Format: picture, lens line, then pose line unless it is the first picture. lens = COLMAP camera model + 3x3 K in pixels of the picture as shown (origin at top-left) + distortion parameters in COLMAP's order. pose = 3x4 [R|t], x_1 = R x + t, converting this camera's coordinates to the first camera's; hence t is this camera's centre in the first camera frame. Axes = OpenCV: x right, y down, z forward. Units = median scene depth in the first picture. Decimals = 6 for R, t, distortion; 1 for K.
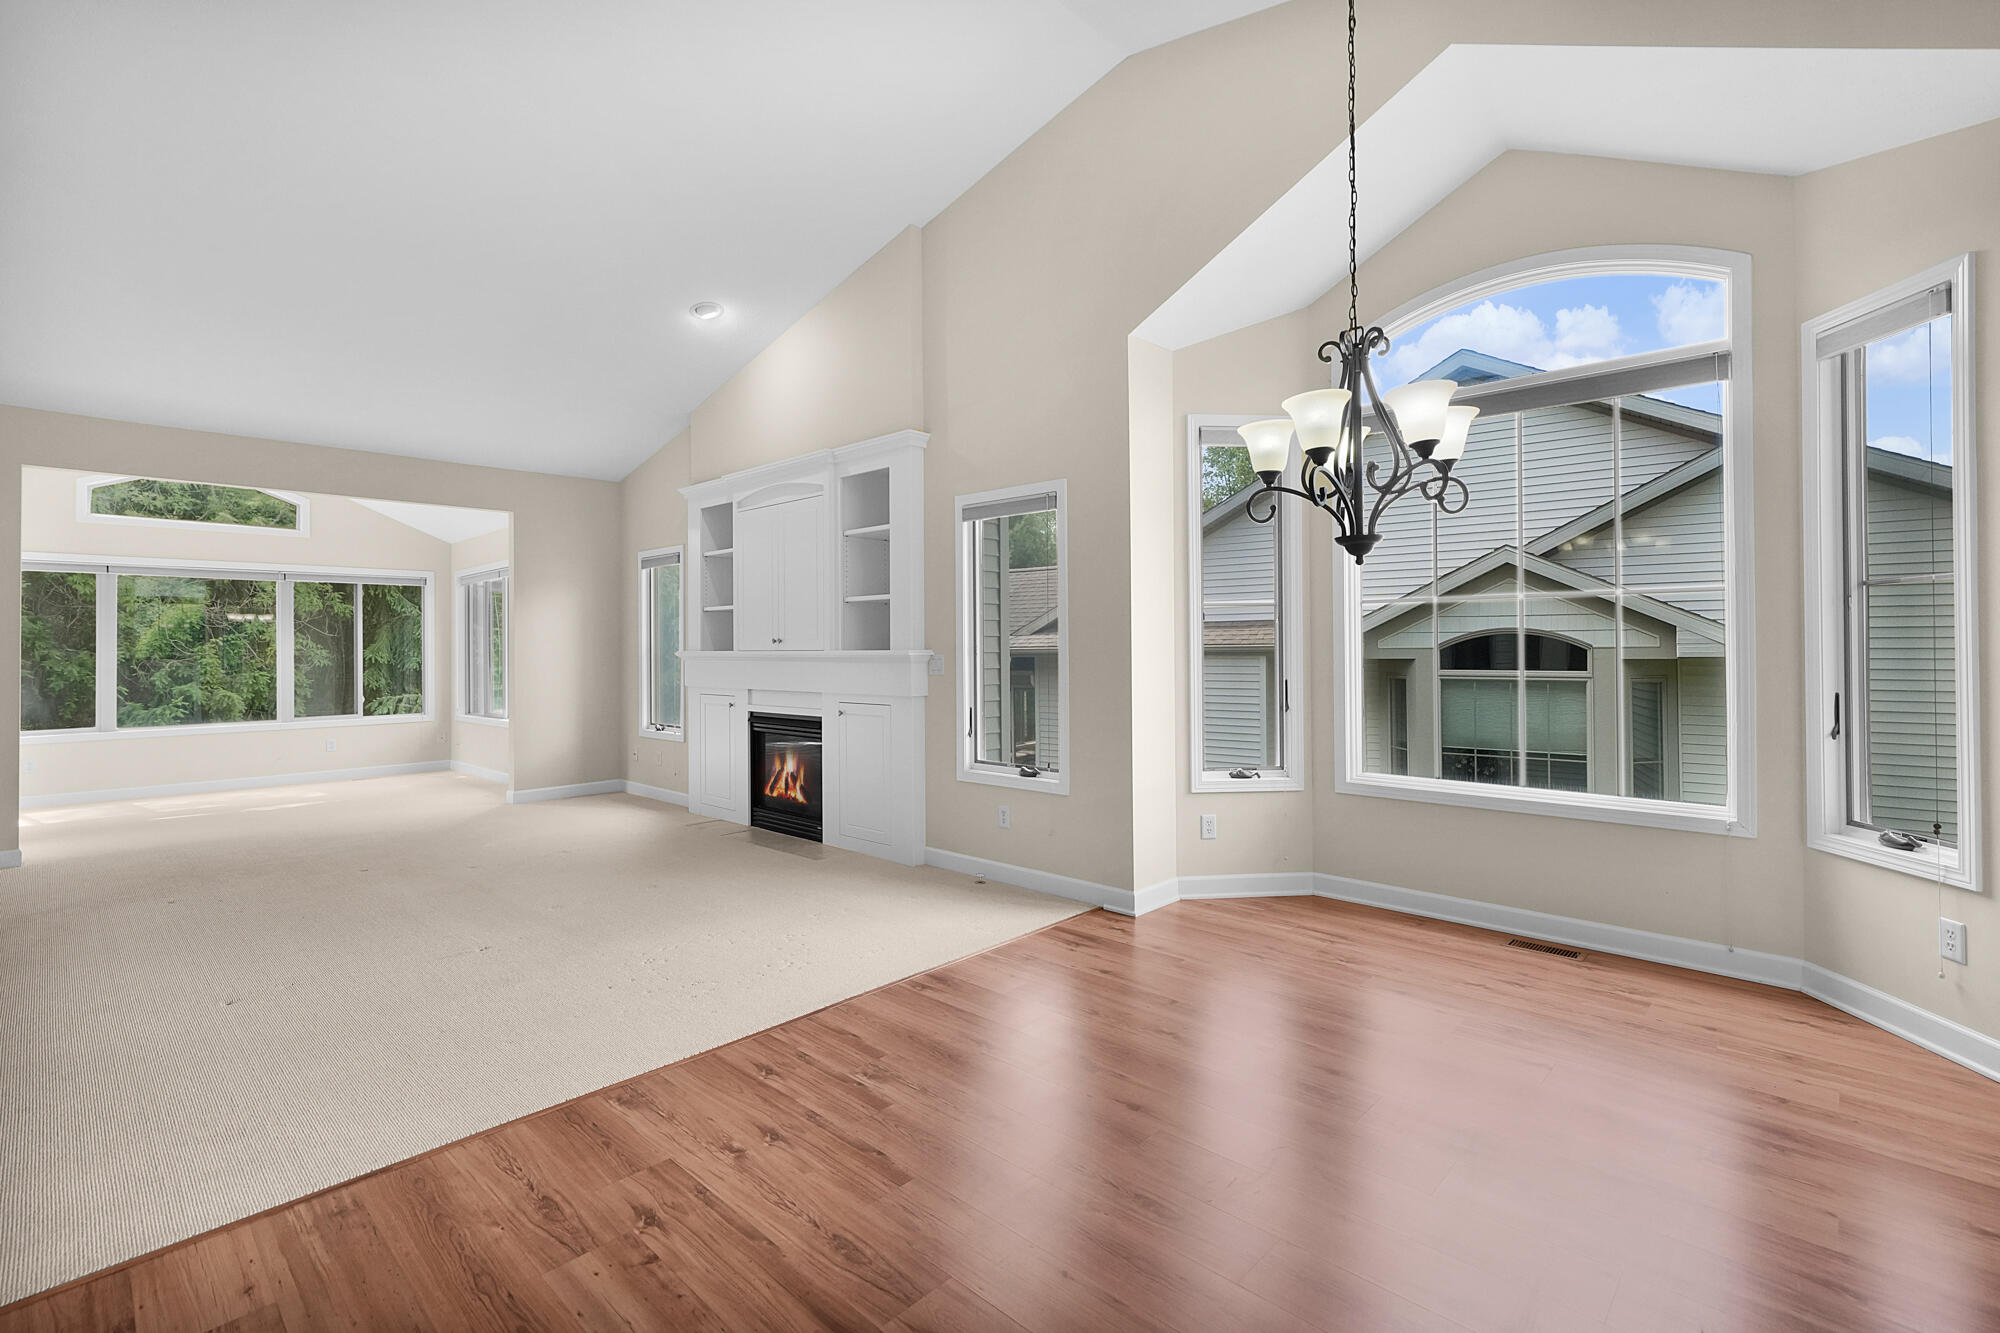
lens RADIAL K [[897.4, 0, 987.9], [0, 897.4, 645.9], [0, 0, 1]] dist [0.006399, -0.000928]
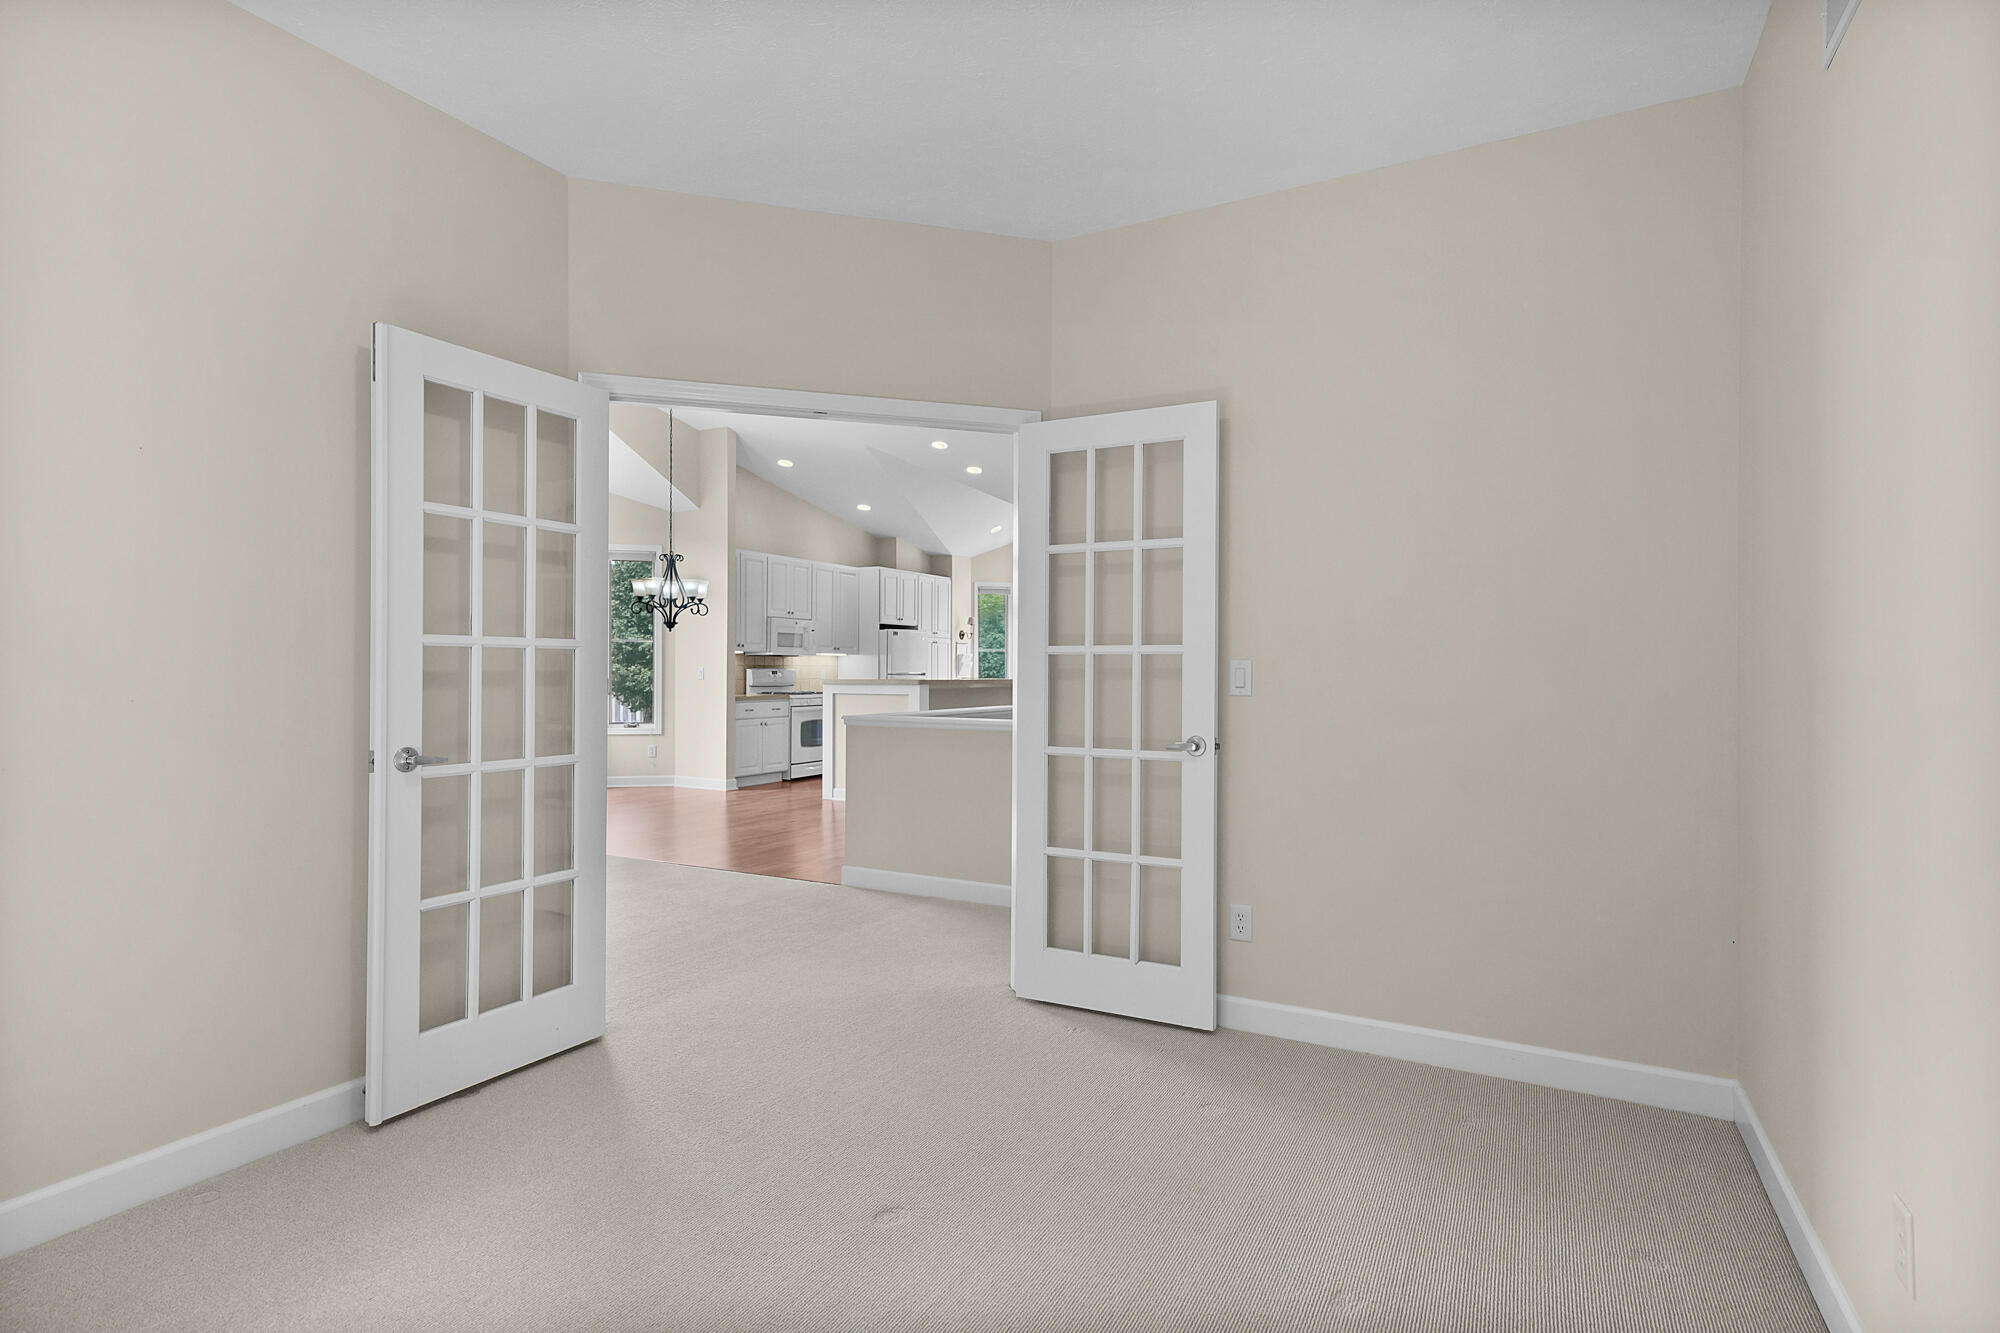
lens RADIAL K [[976.0, 0, 983.3], [0, 976.0, 665.0], [0, 0, 1]] dist [0.011893, -0.000982]
pose [[-0.261761, 0.009590, 0.965085, -1.192509], [-0.004243, 0.999930, -0.011087, 0.021157], [-0.965123, -0.006997, -0.261702, 0.342360]]
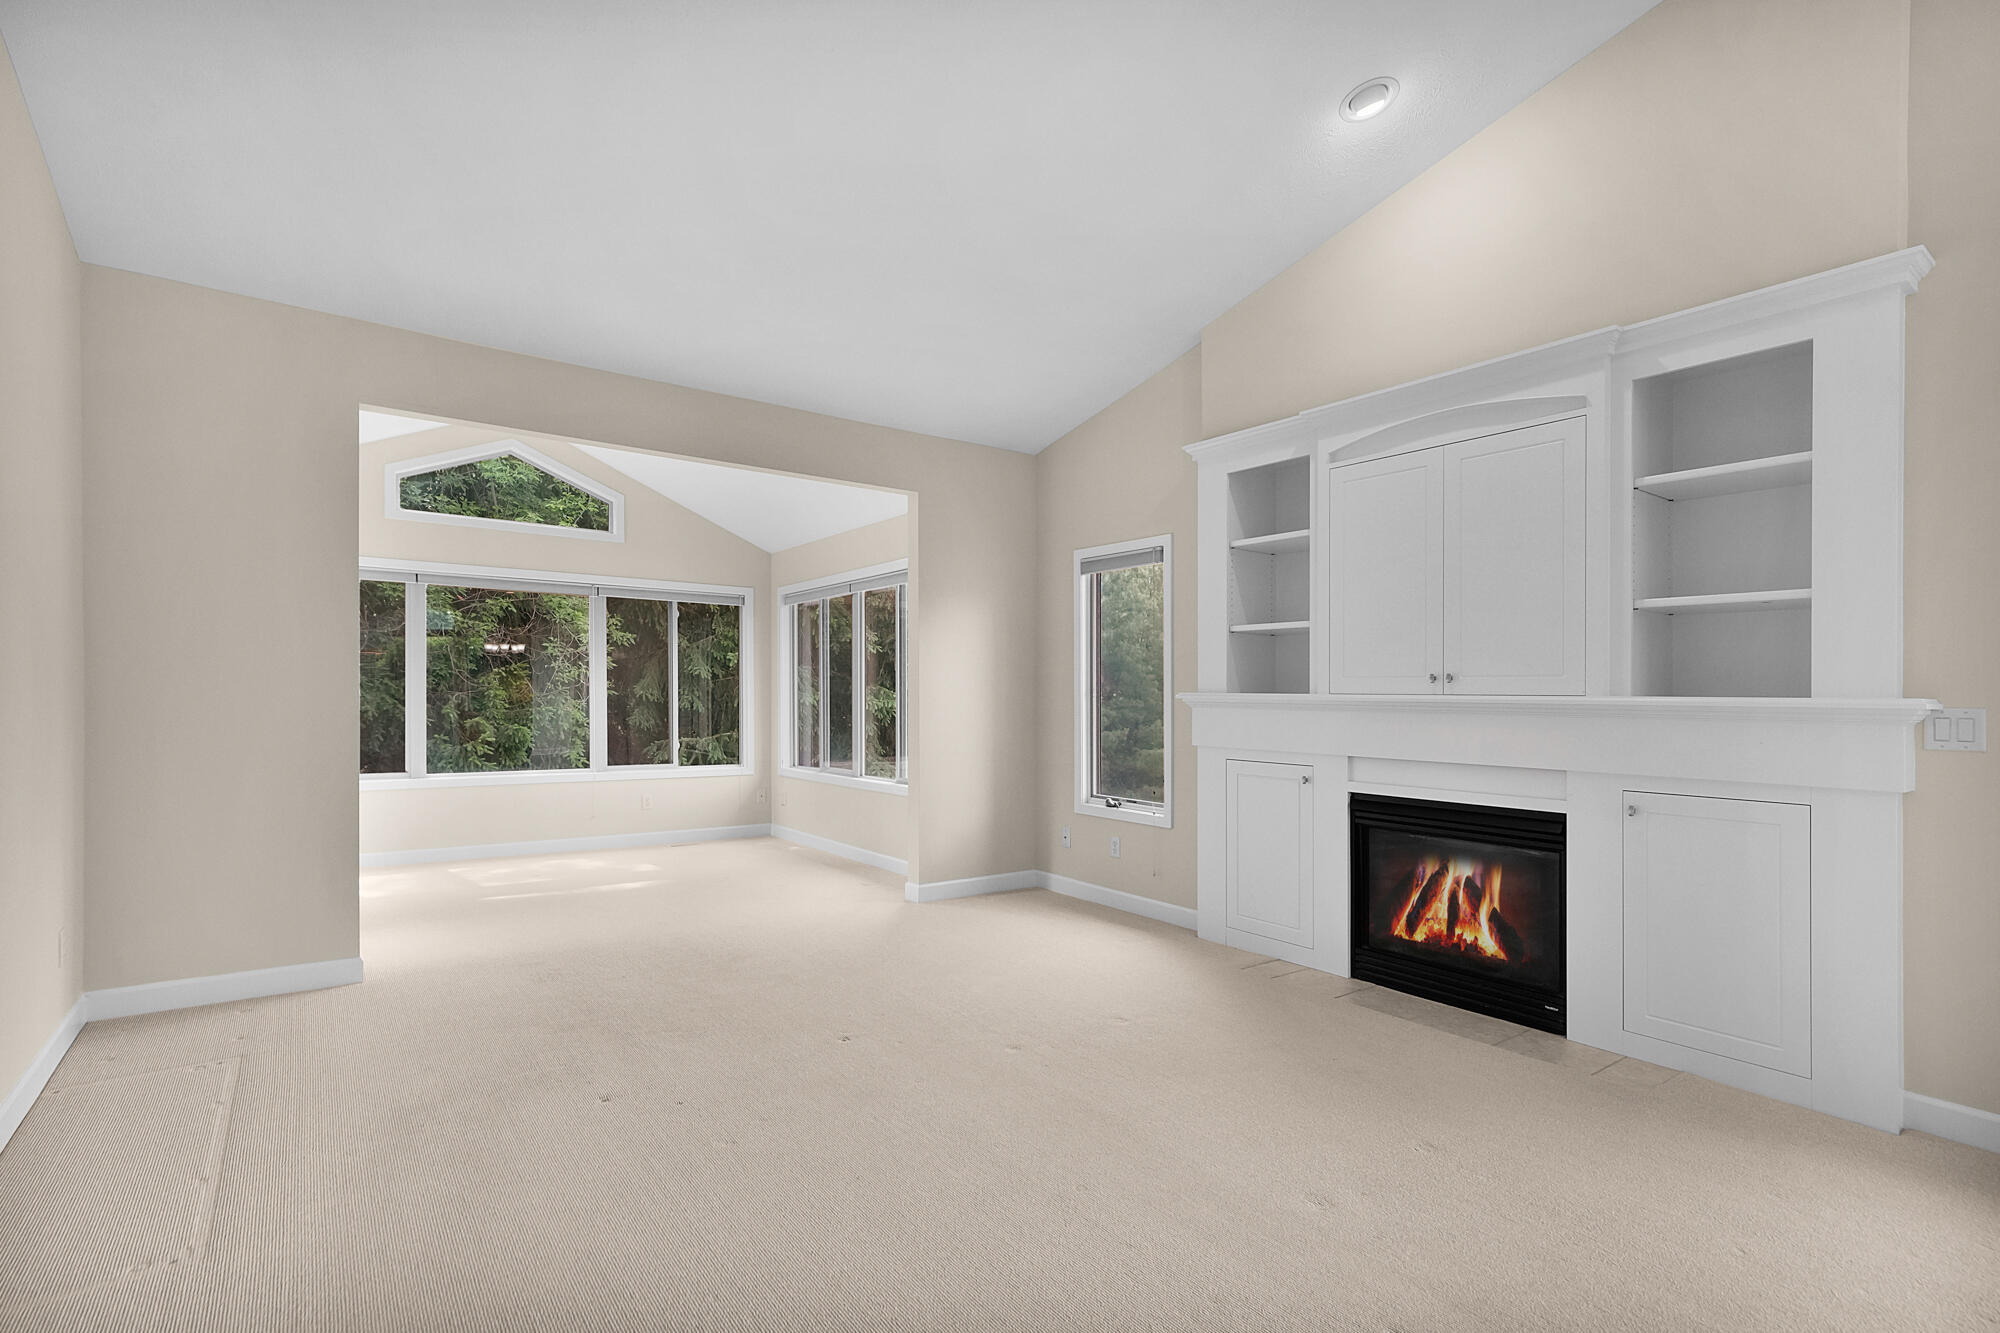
lens RADIAL K [[940.1, 0, 976.4], [0, 940.1, 707.8], [0, 0, 1]] dist [0.003371, 0.002506]
pose [[0.983027, 0.021965, -0.182144, -0.408426], [-0.019001, 0.999657, 0.018005, 0.008846], [0.182477, -0.014239, 0.983107, 0.325926]]
